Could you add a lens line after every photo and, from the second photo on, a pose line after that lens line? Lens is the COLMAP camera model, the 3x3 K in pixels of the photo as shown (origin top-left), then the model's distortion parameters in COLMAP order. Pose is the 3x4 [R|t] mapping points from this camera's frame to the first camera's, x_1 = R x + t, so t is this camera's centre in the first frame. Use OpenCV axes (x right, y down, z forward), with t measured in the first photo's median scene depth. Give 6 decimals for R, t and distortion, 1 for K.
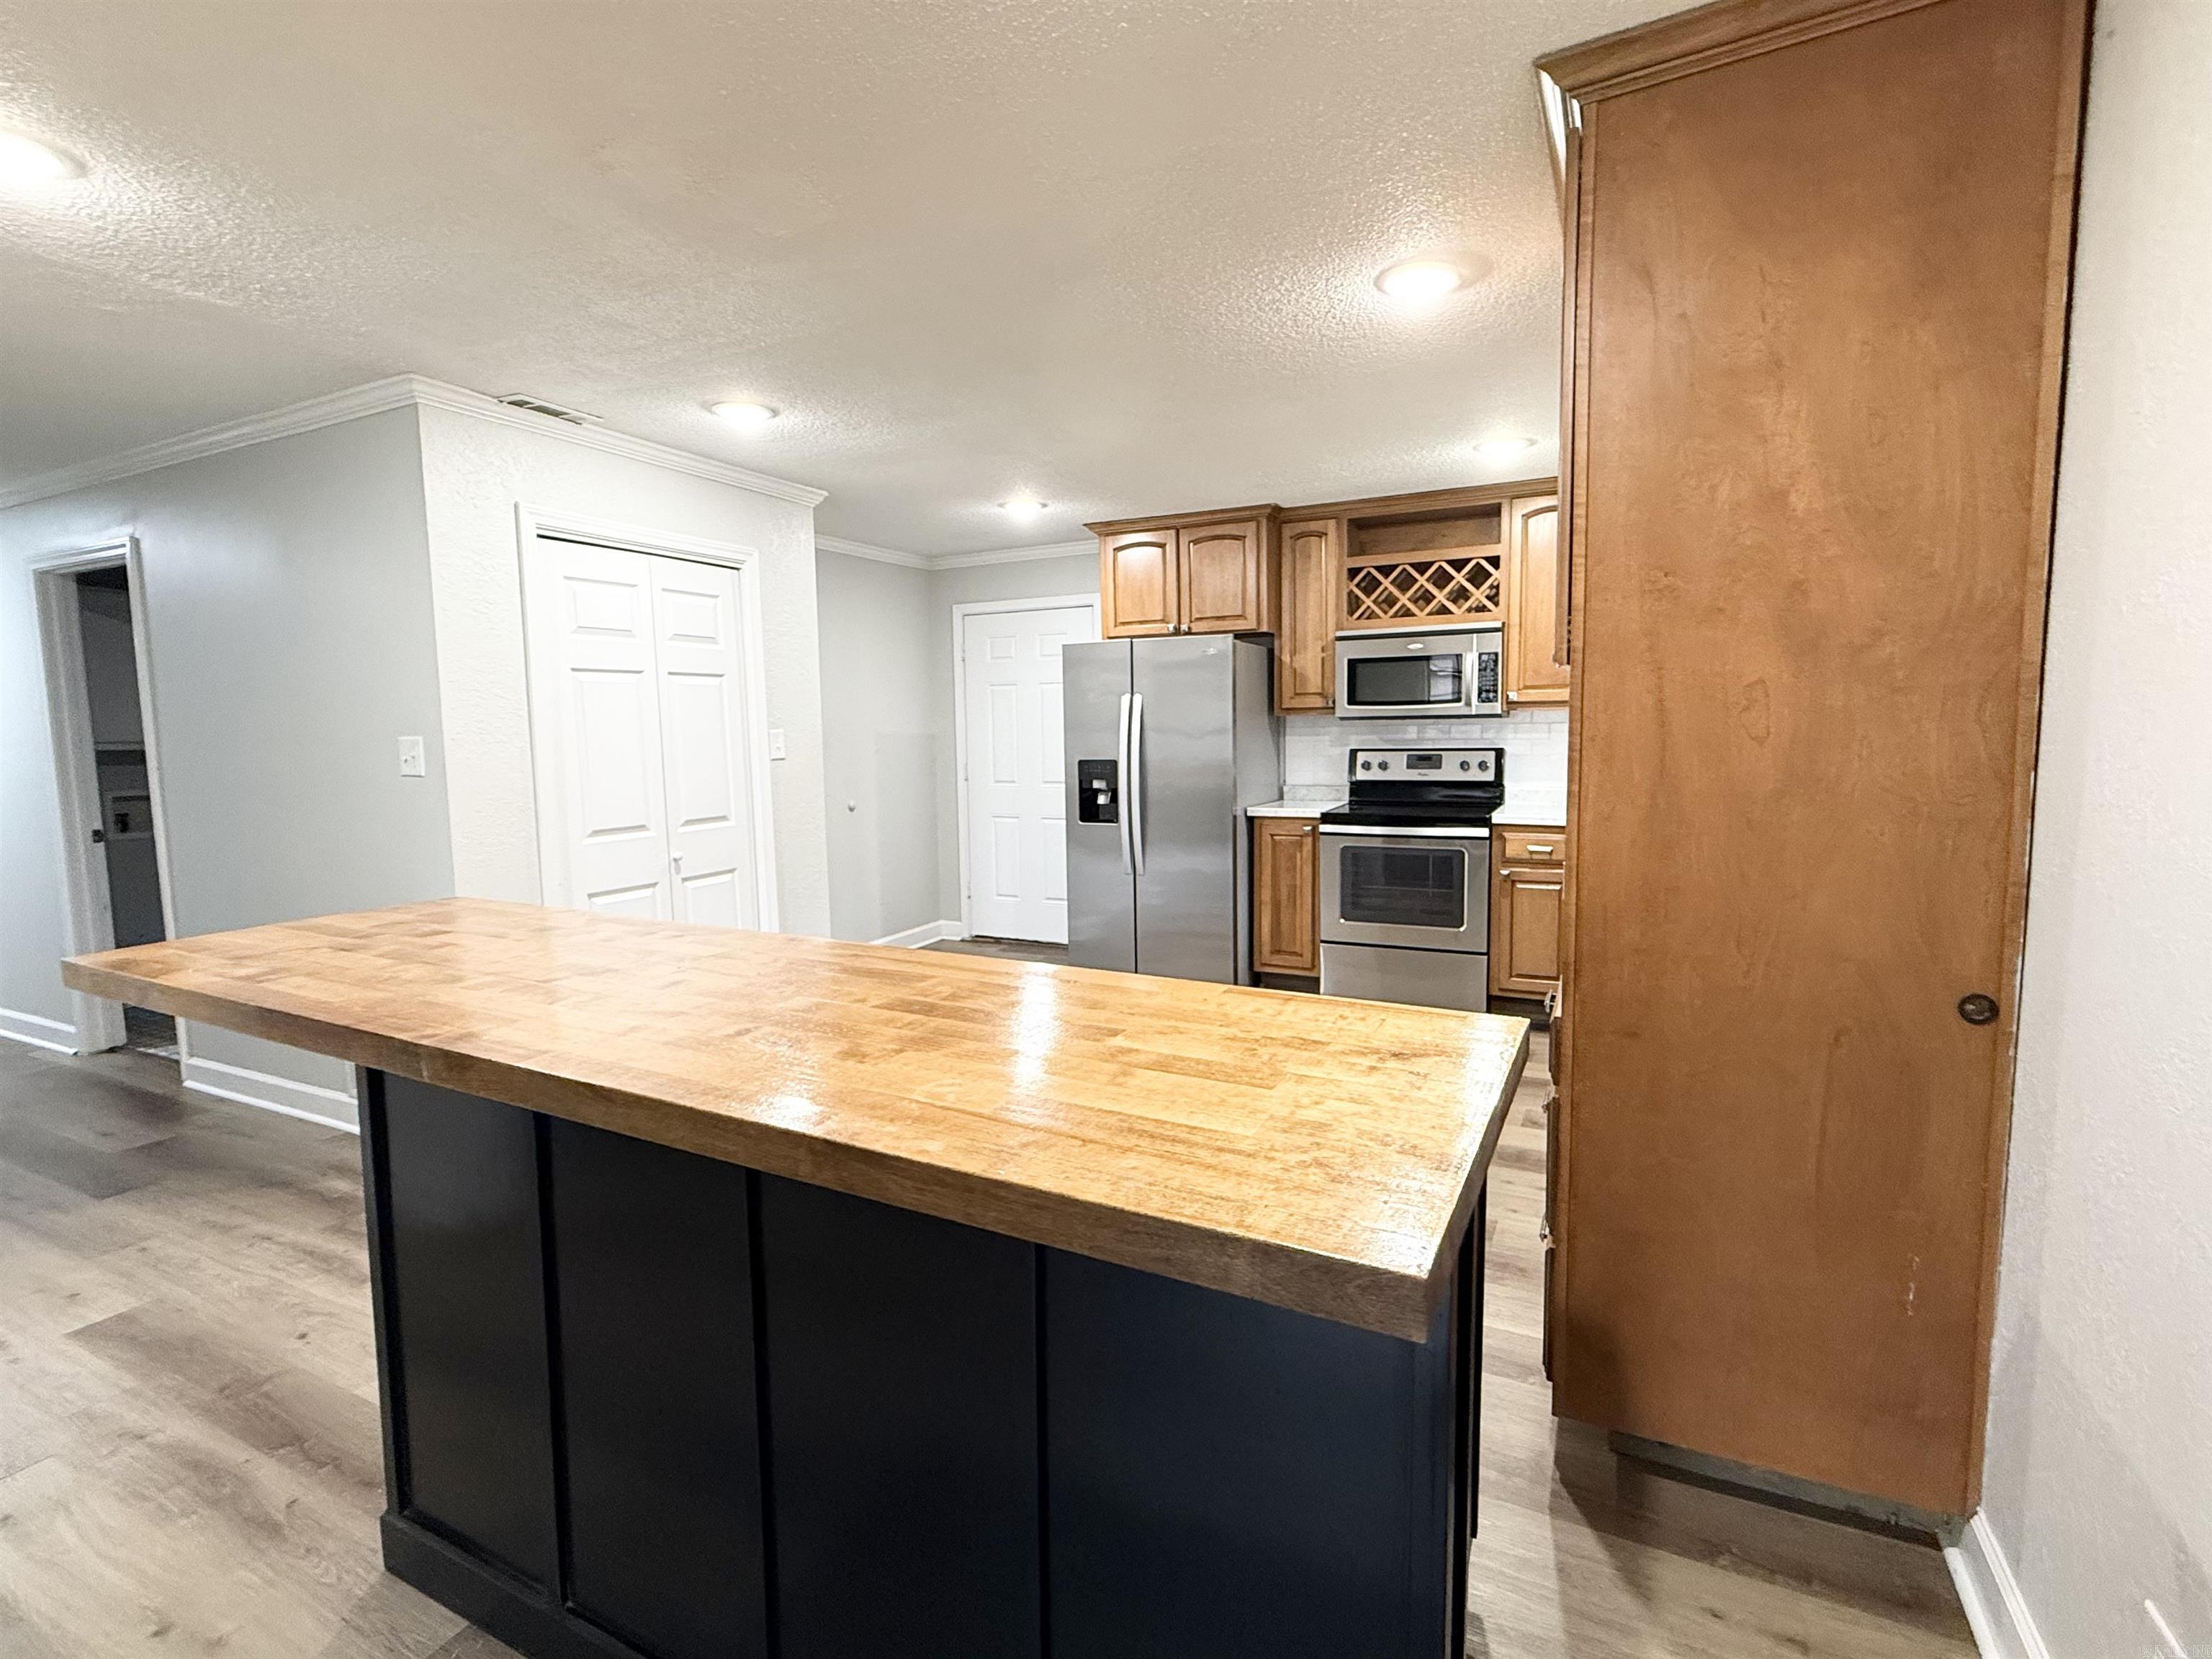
lens RADIAL K [[1046.9, 0, 1105.9], [0, 1046.9, 823.1], [0, 0, 1]] dist [0.000325, -0.000106]
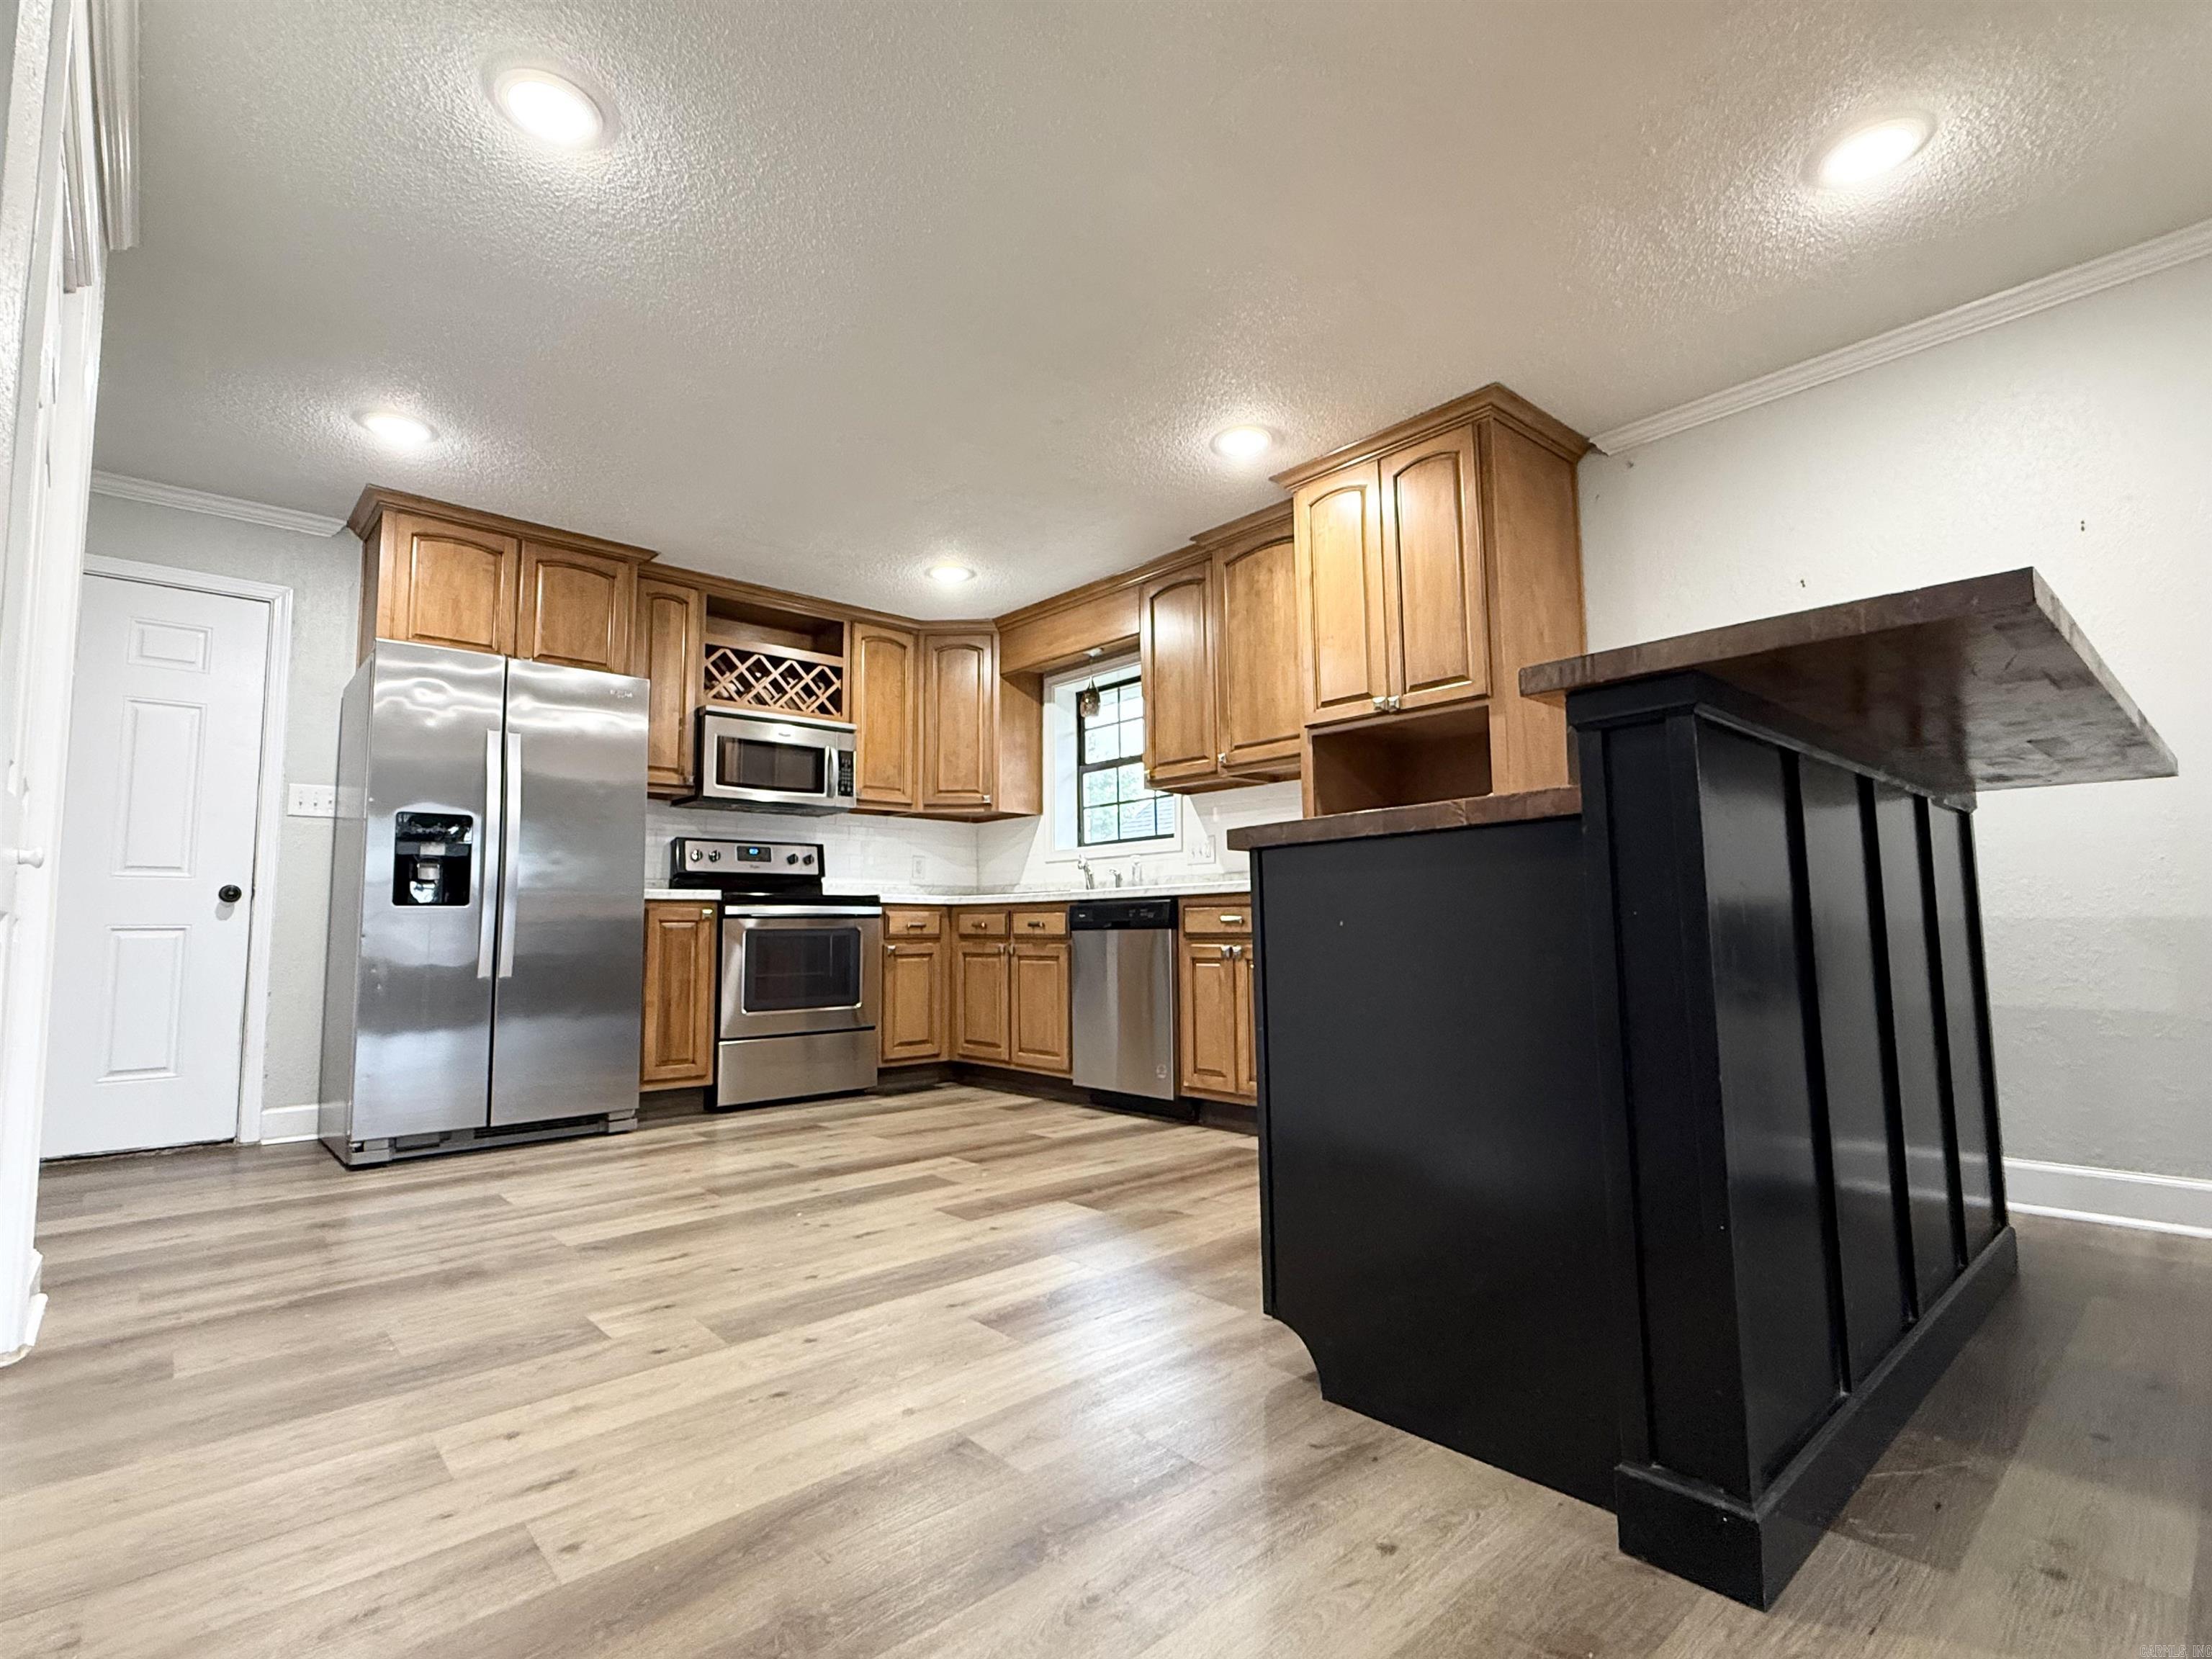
lens RADIAL K [[1046.9, 0, 1105.4], [0, 1046.9, 833.9], [0, 0, 1]] dist [0.000325, -0.000106]
pose [[0.361048, 0.098153, 0.927367, -0.507815], [0.096312, 0.985203, -0.141771, 0.096828], [-0.927560, 0.140503, 0.346252, 0.366055]]
